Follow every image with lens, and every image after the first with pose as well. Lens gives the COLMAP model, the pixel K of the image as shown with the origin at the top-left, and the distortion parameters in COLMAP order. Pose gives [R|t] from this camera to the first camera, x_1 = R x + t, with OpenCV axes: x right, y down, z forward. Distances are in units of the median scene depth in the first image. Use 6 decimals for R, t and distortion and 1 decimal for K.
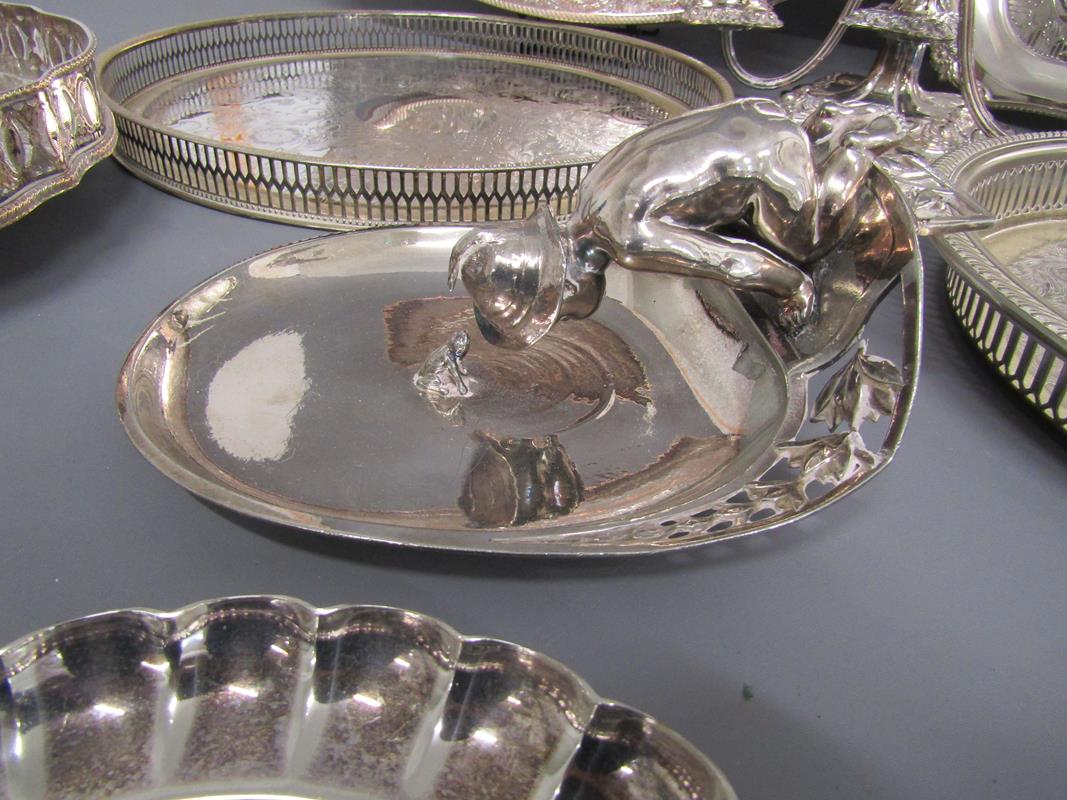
lens RADIAL K [[753.8, 0, 525.3], [0, 753.8, 399.6], [0, 0, 1]] dist [-0.006910, 0.004941]
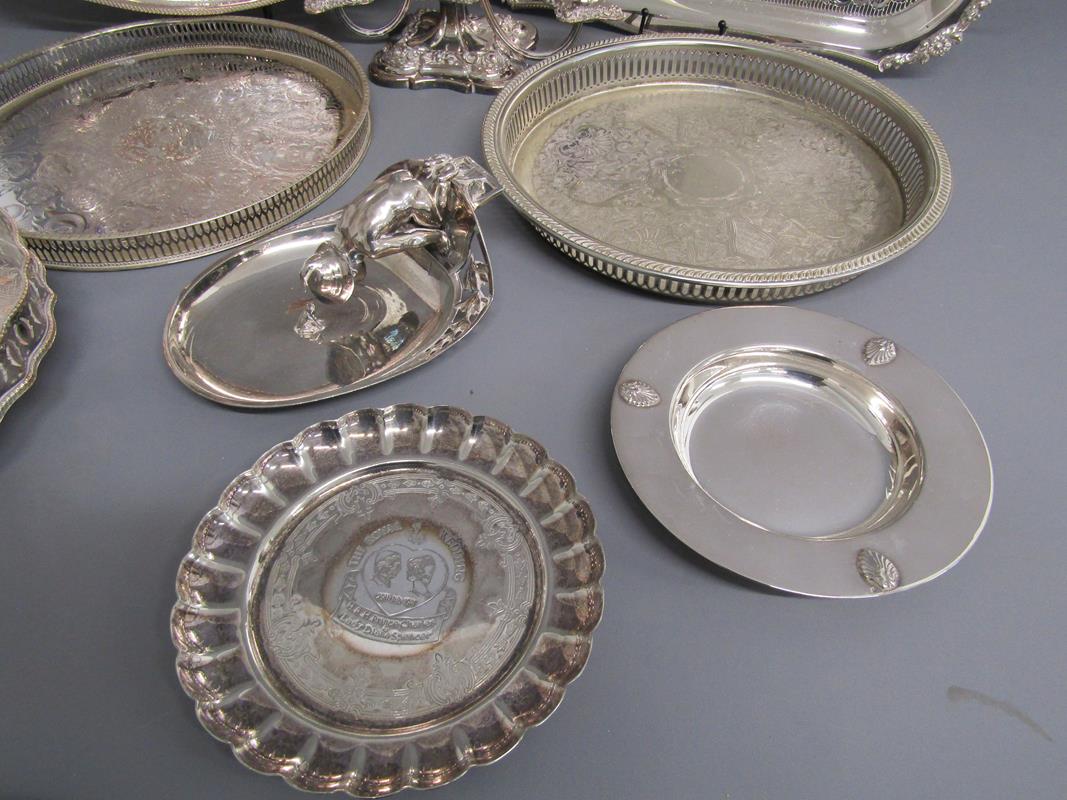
lens RADIAL K [[753.8, 0, 528.7], [0, 753.8, 400.9], [0, 0, 1]] dist [-0.006910, 0.004941]
pose [[0.875001, -0.396916, 0.277185, -0.282197], [0.316792, 0.902384, 0.292141, -0.310185], [-0.366082, -0.167814, 0.915326, -1.470753]]
